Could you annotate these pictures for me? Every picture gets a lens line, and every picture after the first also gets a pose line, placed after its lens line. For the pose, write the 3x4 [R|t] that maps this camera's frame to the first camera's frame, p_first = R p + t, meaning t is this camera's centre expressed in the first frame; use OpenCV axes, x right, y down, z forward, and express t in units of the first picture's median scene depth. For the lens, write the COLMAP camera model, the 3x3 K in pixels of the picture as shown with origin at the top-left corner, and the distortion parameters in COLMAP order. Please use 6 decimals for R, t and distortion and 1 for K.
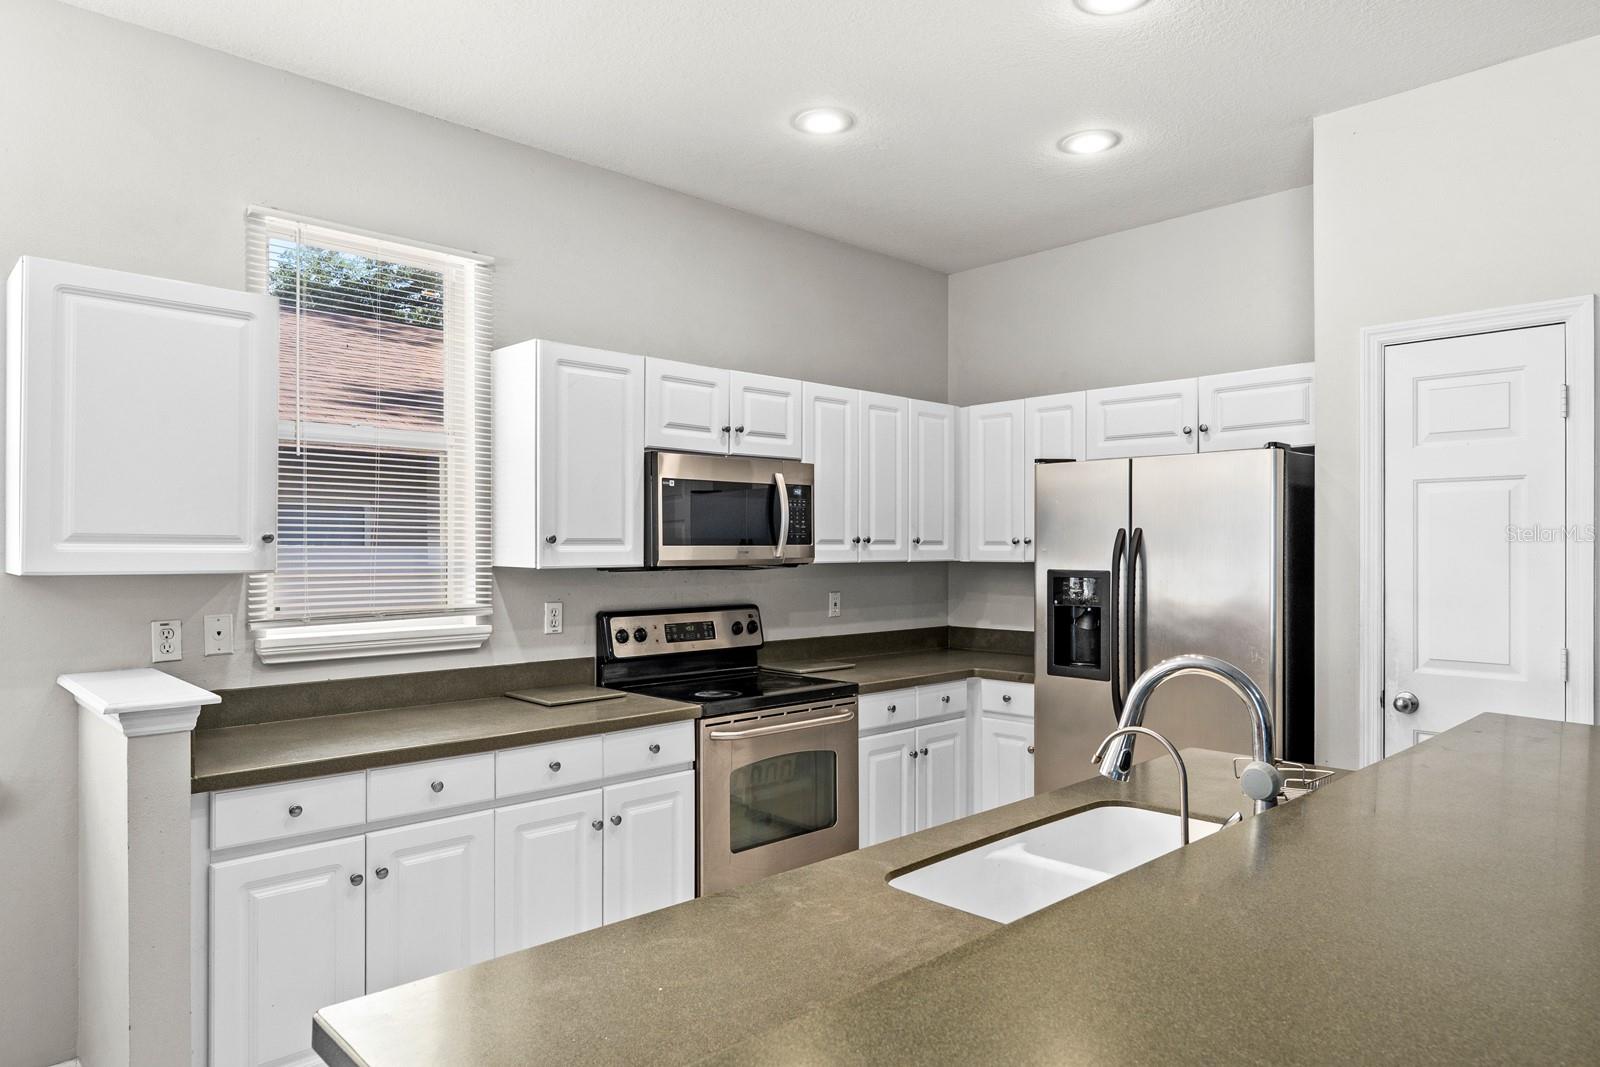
lens RADIAL K [[991.4, 0, 800.0], [0, 991.4, 533.5], [0, 0, 1]] dist [-0.003063, -0.001137]
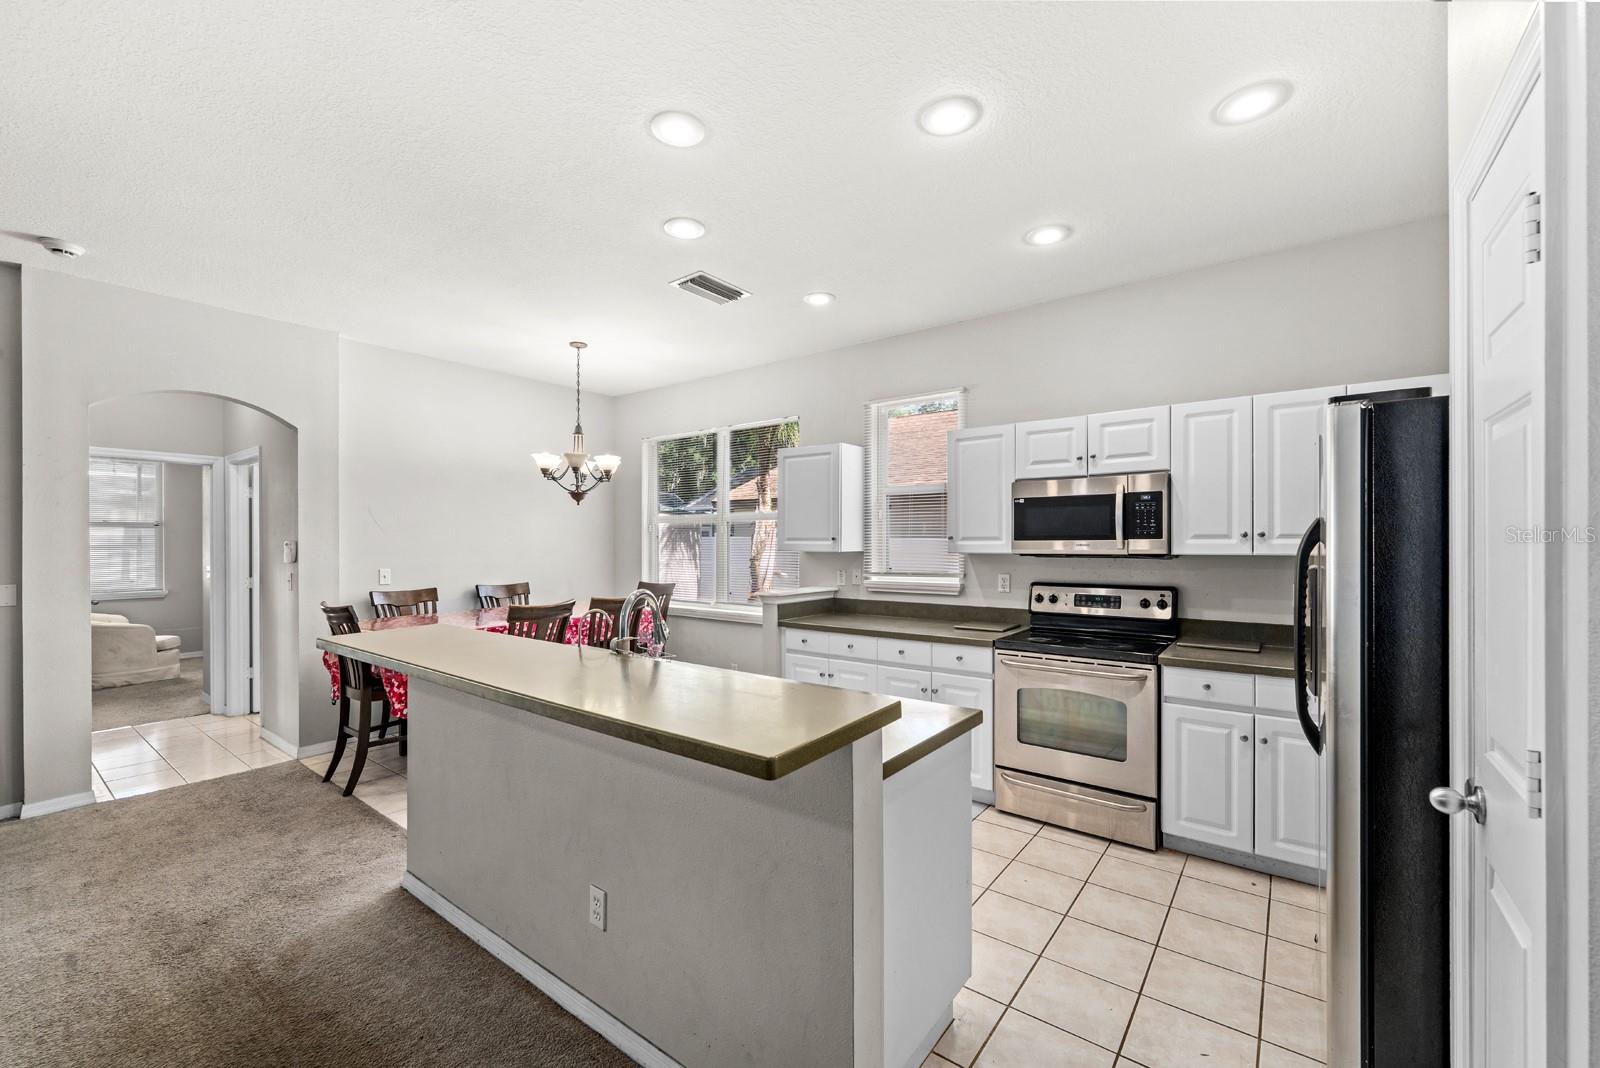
lens RADIAL K [[651.2, 0, 792.8], [0, 651.2, 538.5], [0, 0, 1]] dist [0.001989, -0.000020]
pose [[0.150585, -0.007263, -0.988570, 0.802365], [0.016396, 0.999854, -0.004848, 0.007318], [0.988461, -0.015478, 0.150682, 0.464587]]
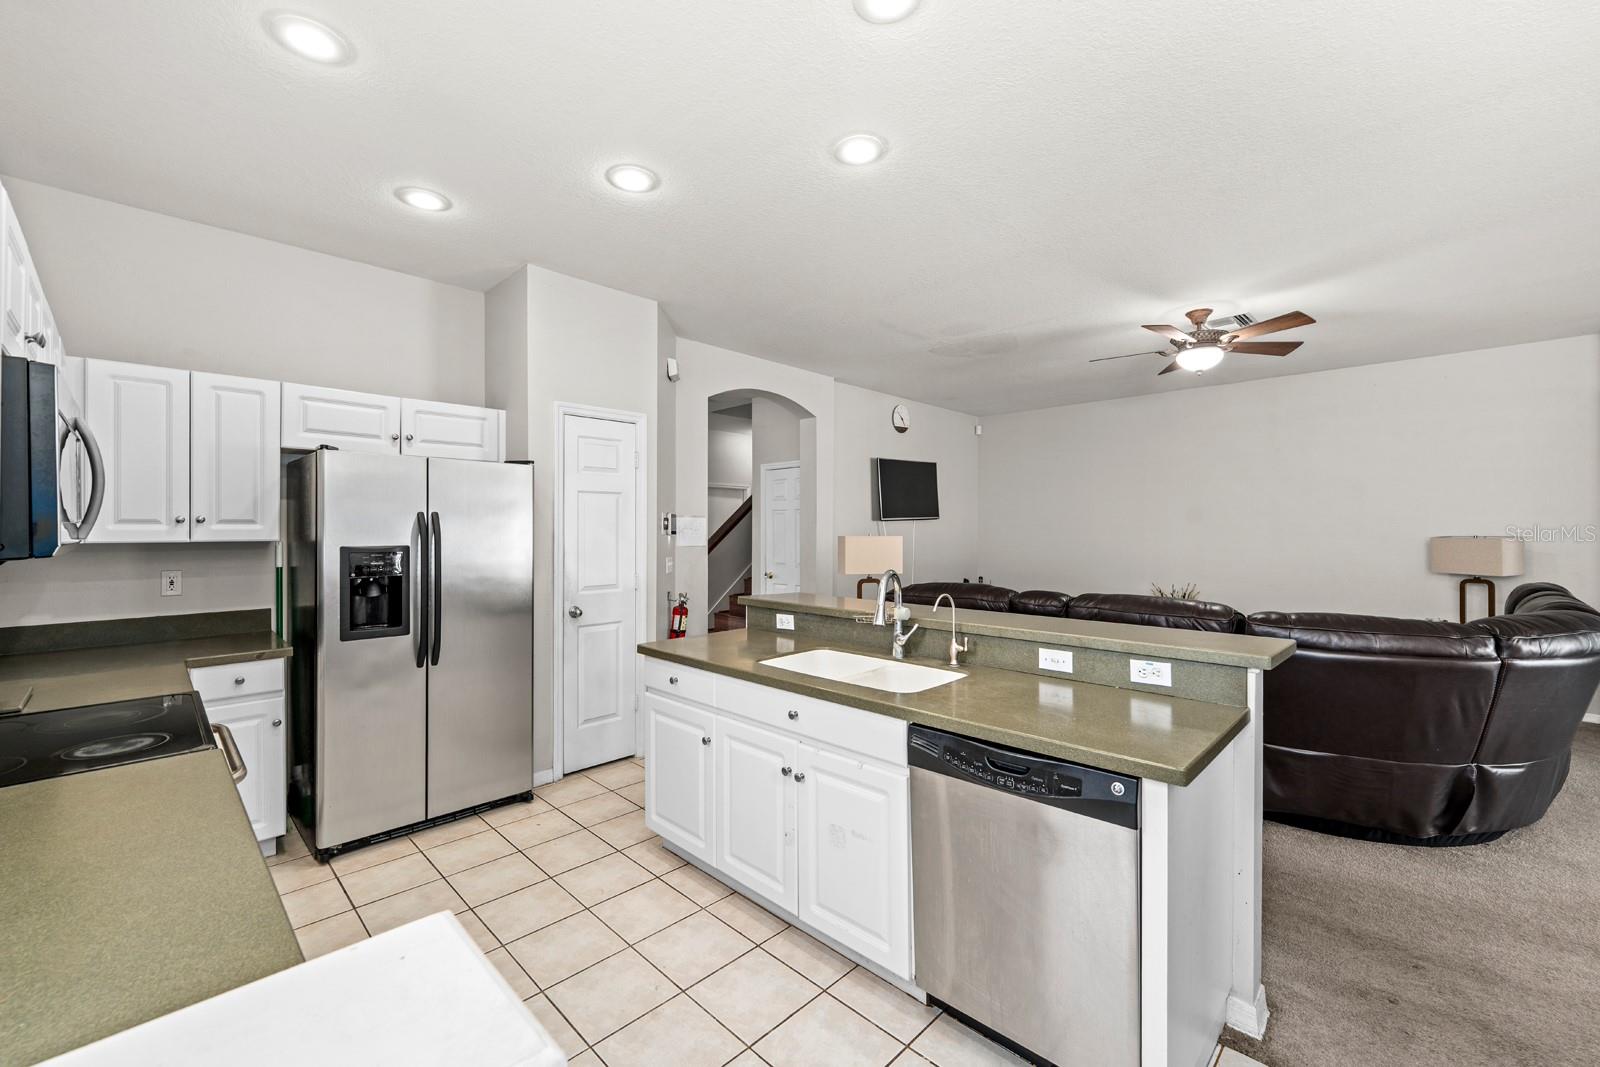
lens RADIAL K [[633.4, 0, 791.7], [0, 633.4, 534.1], [0, 0, 1]] dist [0.000744, 0.000037]
pose [[-0.040644, -0.013044, 0.999089, -0.496761], [-0.017841, 0.999765, 0.012327, 0.004246], [-0.999014, -0.017324, -0.040868, 0.547705]]
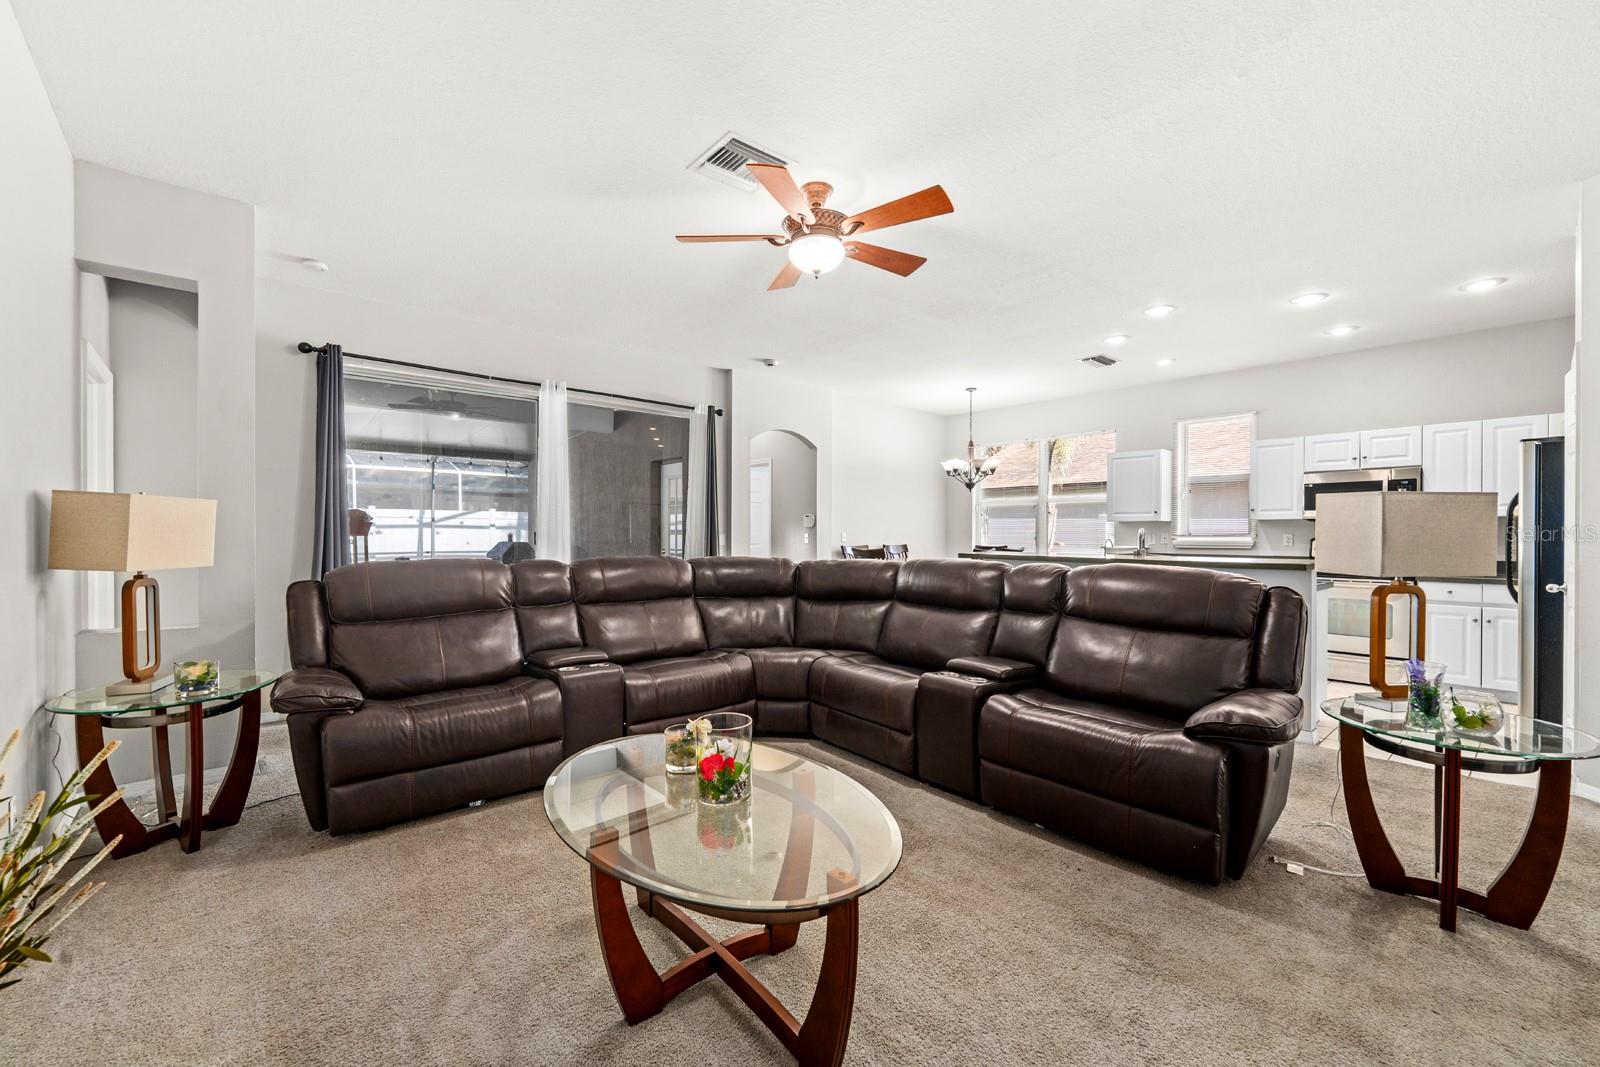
lens RADIAL K [[653.4, 0, 796.3], [0, 653.4, 529.7], [0, 0, 1]] dist [0.001198, 0.000183]
pose [[-0.043426, -0.004754, -0.999045, 1.517816], [0.012934, 0.999902, -0.005321, 0.049811], [0.998973, -0.013153, -0.043360, -0.222131]]
